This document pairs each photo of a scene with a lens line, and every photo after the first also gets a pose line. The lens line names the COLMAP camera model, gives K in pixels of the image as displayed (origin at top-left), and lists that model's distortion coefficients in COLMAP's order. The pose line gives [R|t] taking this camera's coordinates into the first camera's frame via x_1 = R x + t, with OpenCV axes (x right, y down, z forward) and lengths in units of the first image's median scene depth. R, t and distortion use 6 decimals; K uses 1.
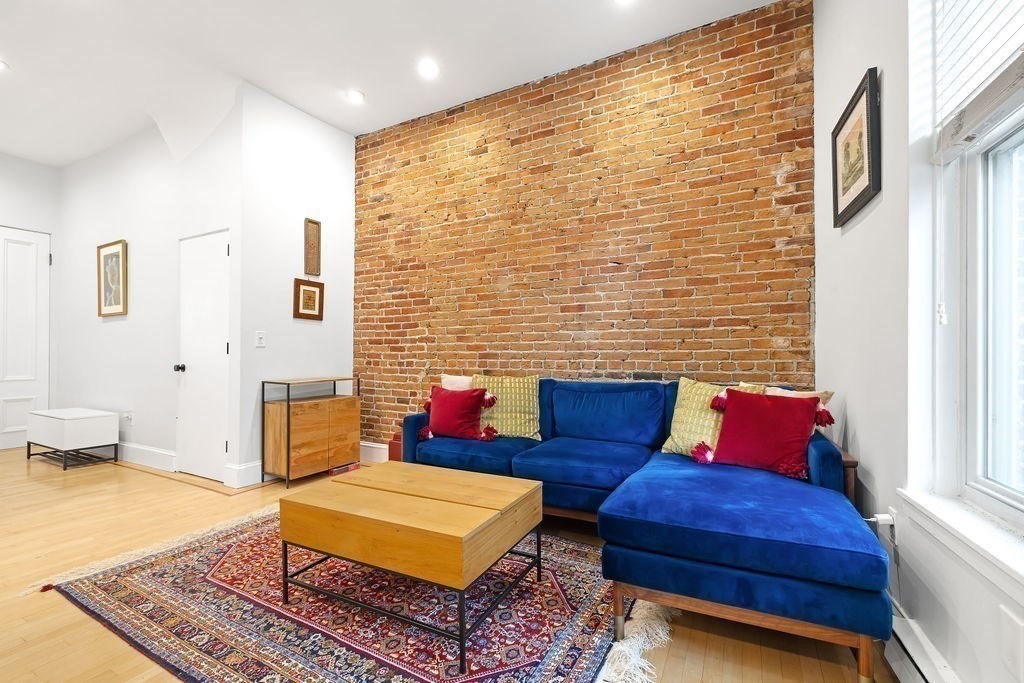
lens RADIAL K [[437.7, 0, 512.7], [0, 437.7, 354.6], [0, 0, 1]] dist [-0.002680, 0.000296]
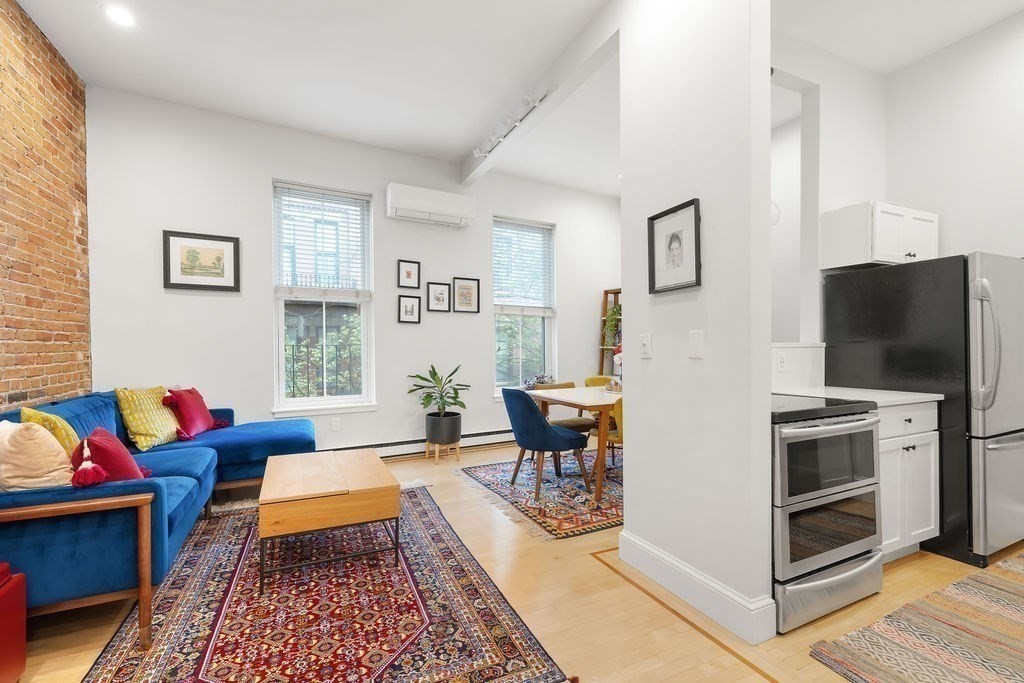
lens RADIAL K [[437.7, 0, 502.6], [0, 437.7, 352.1], [0, 0, 1]] dist [-0.002680, 0.000296]
pose [[-0.790645, -0.005551, 0.612250, -0.820196], [0.002223, 0.999926, 0.011937, -0.039599], [-0.612271, 0.010799, -0.790574, 0.963001]]
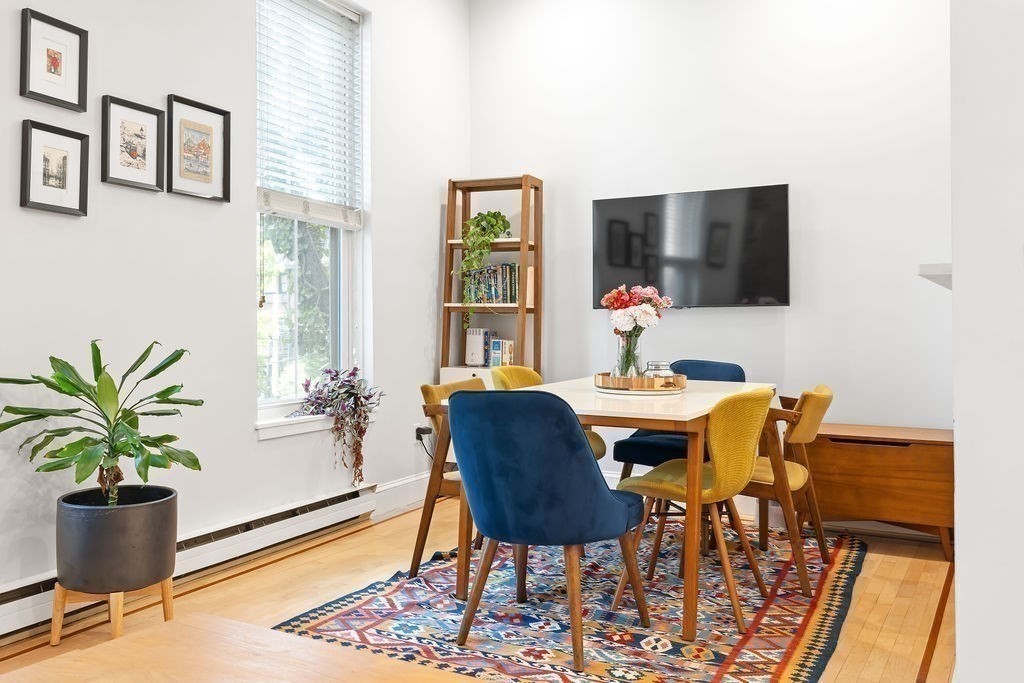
lens RADIAL K [[875.7, 0, 501.8], [0, 875.7, 324.5], [0, 0, 1]] dist [-0.000752, -0.008363]
pose [[-0.998611, 0.002196, 0.052646, -0.256635], [0.001980, 0.999989, -0.004162, 0.003144], [-0.052655, -0.004052, -0.998605, 0.917338]]
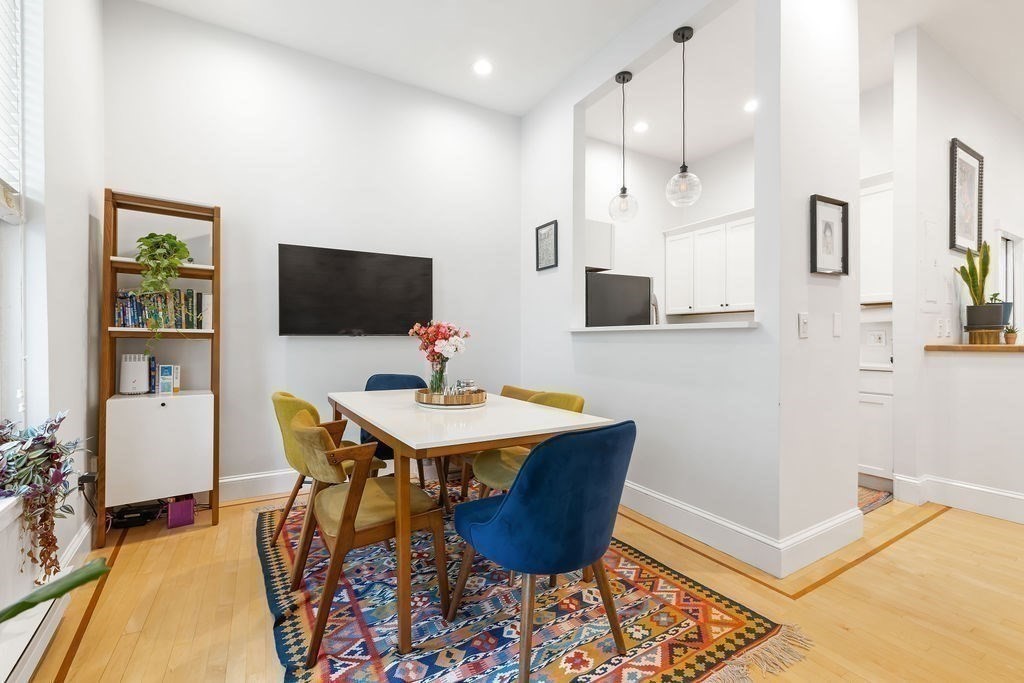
lens RADIAL K [[437.7, 0, 509.6], [0, 437.7, 337.6], [0, 0, 1]] dist [-0.002680, 0.000296]
pose [[-0.531238, -0.001679, -0.847221, 0.163239], [0.001479, 0.999995, -0.002910, -0.021228], [0.847221, -0.002799, -0.531232, 0.288357]]
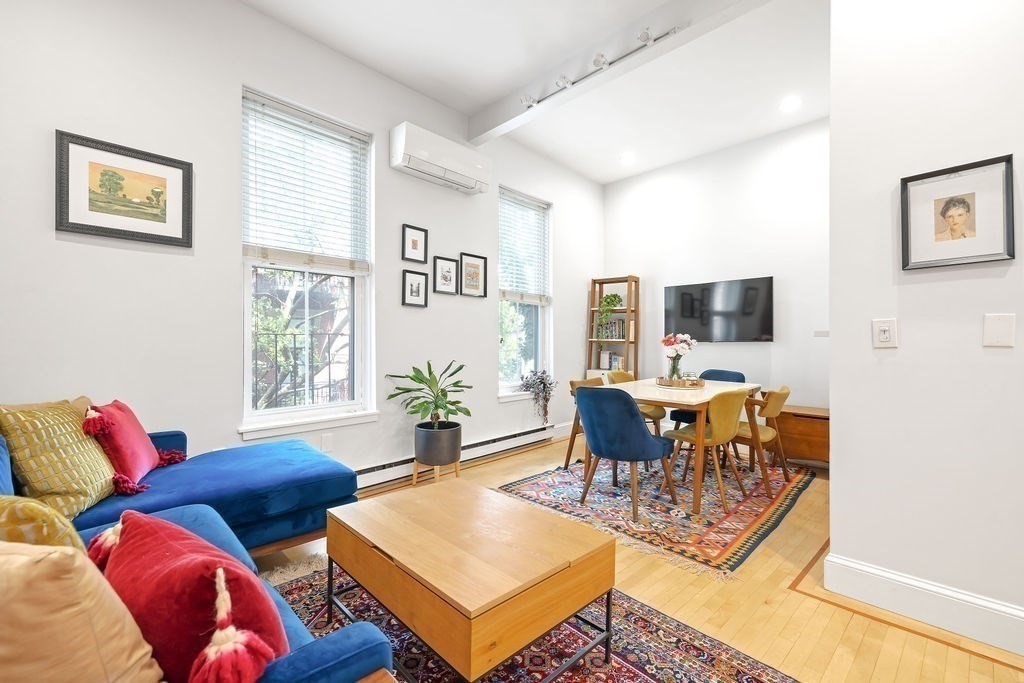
lens RADIAL K [[437.7, 0, 506.5], [0, 437.7, 343.3], [0, 0, 1]] dist [-0.002680, 0.000296]
pose [[-0.940625, -0.002816, 0.339435, -0.332272], [-0.001987, 0.999994, 0.002791, -0.028040], [-0.339441, 0.001951, -0.940625, 0.988683]]
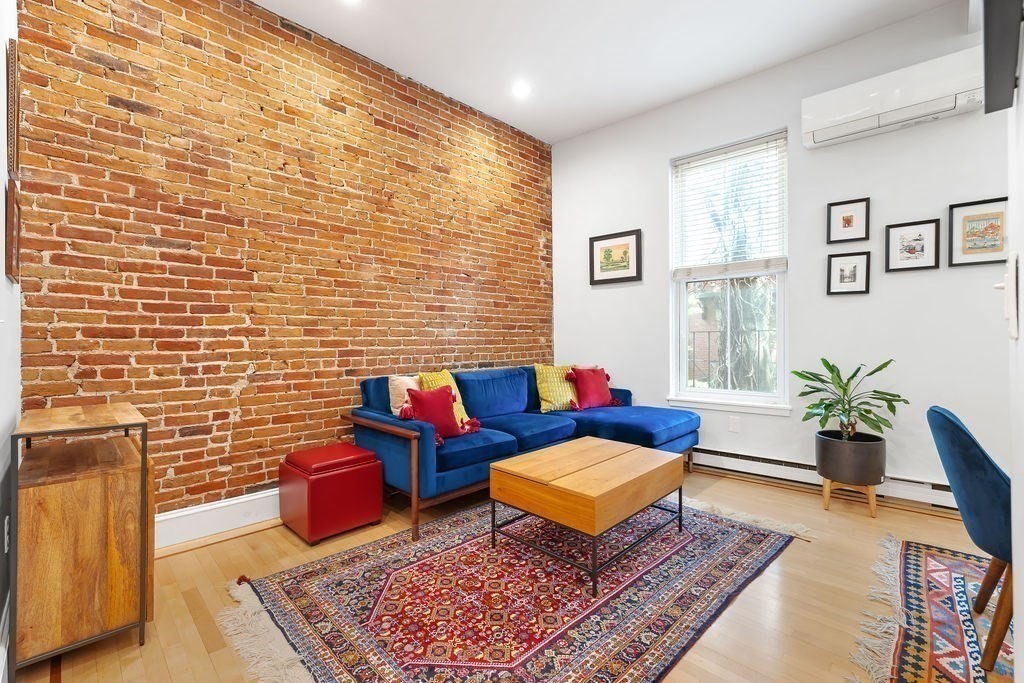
lens RADIAL K [[437.7, 0, 516.1], [0, 437.7, 344.6], [0, 0, 1]] dist [-0.002680, 0.000296]
pose [[0.293123, -0.010548, 0.956017, -0.827138], [0.004837, 0.999943, 0.009550, -0.021792], [-0.956062, 0.001825, 0.293157, 0.461743]]
